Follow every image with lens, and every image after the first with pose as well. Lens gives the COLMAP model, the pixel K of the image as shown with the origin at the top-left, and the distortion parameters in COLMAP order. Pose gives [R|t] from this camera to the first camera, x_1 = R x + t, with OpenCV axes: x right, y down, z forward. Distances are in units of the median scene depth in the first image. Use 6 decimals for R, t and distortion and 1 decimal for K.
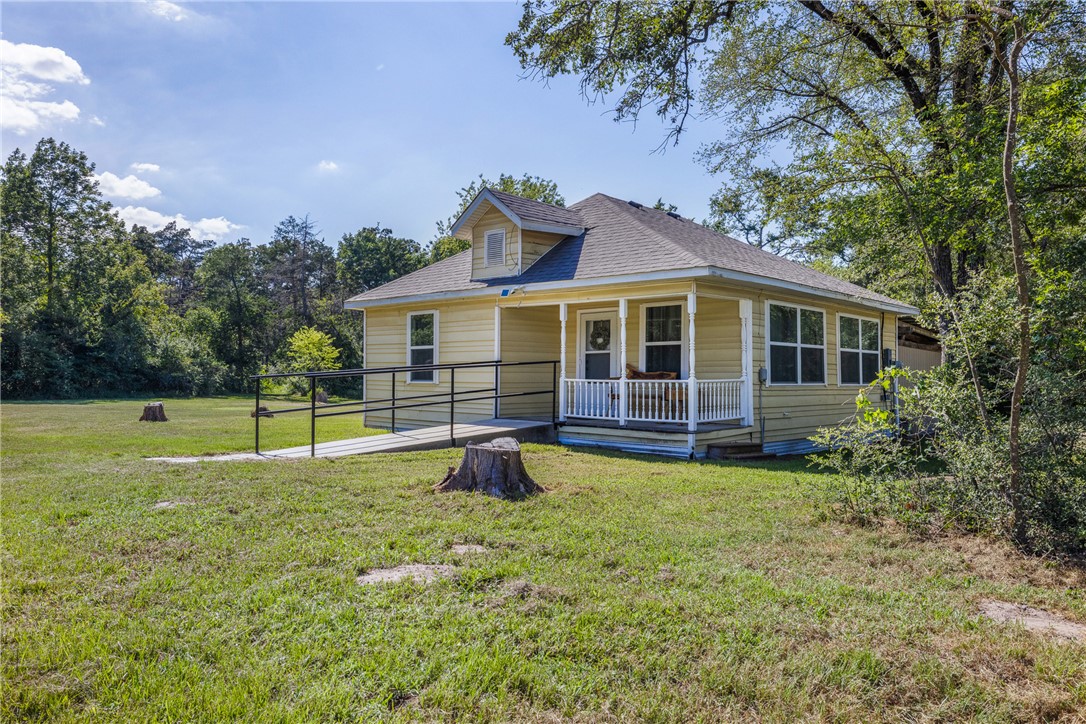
lens RADIAL K [[774.3, 0, 543.0], [0, 774.3, 362.0], [0, 0, 1]] dist [0.001436, 0.000012]
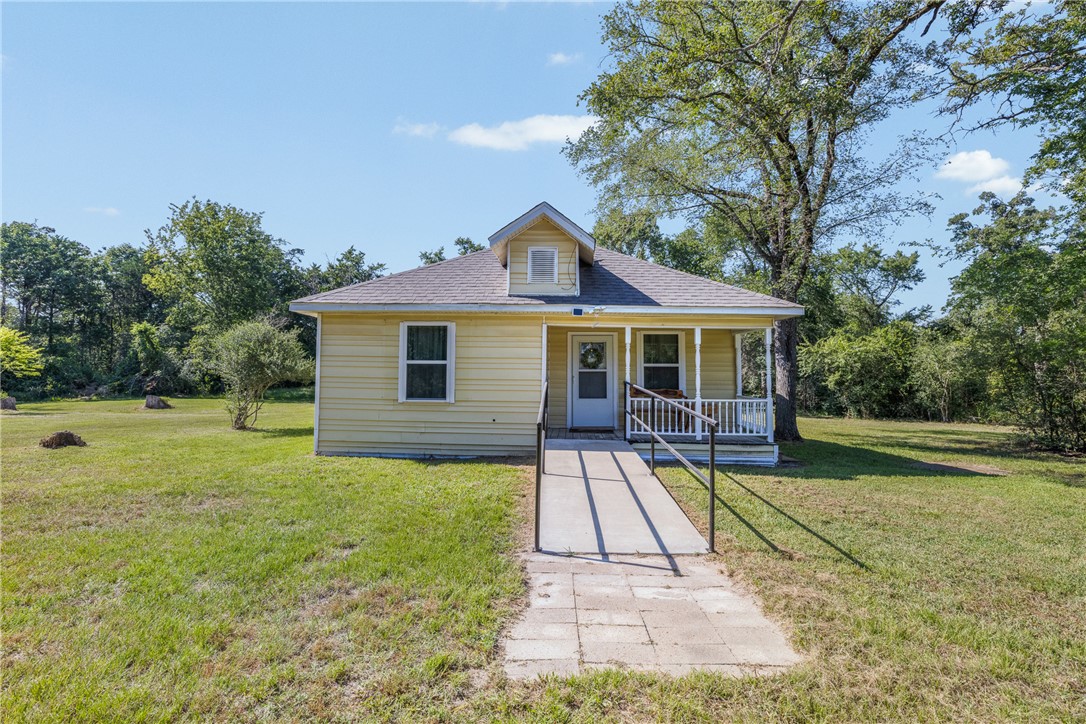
lens RADIAL K [[479.9, 0, 543.0], [0, 479.9, 362.0], [0, 0, 1]] dist [0.000287, 0.000134]
pose [[0.769903, 0.021616, 0.637794, -0.444690], [-0.018972, 0.999760, -0.010983, -0.016718], [-0.637878, -0.003644, 0.770128, 0.520946]]
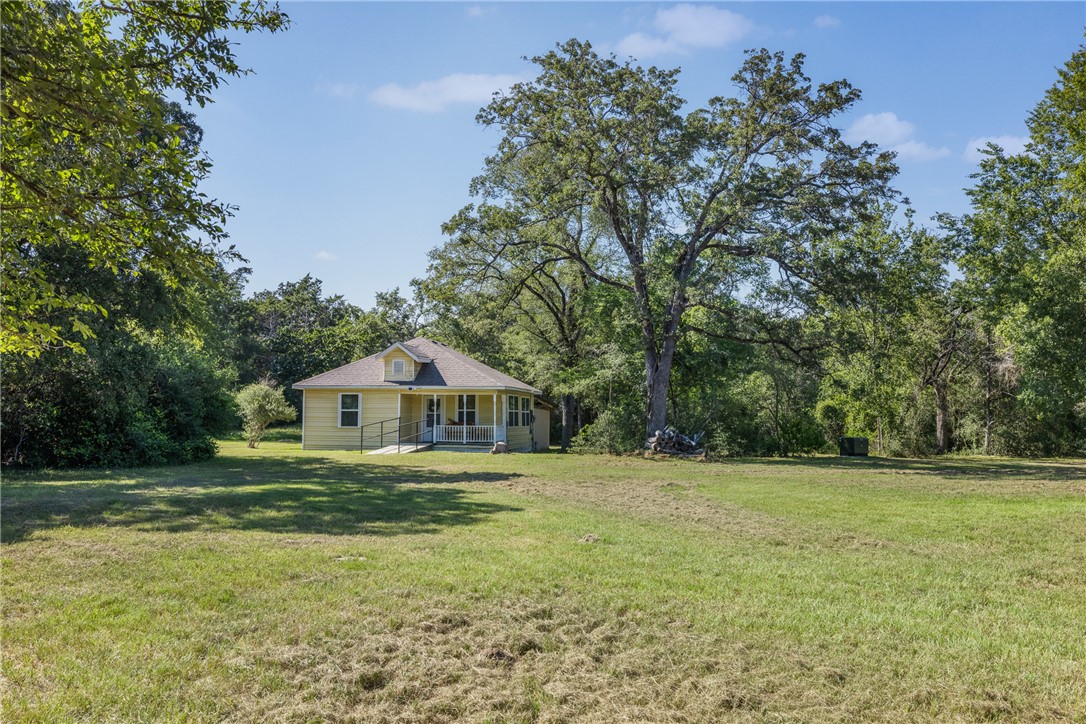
lens RADIAL K [[904.6, 0, 543.0], [0, 904.6, 362.0], [0, 0, 1]] dist [0.006870, -0.002728]
pose [[0.837664, 0.032031, 0.545246, -1.141247], [-0.011383, 0.999086, -0.041205, -0.058444], [-0.546067, 0.028310, 0.837263, -1.437452]]
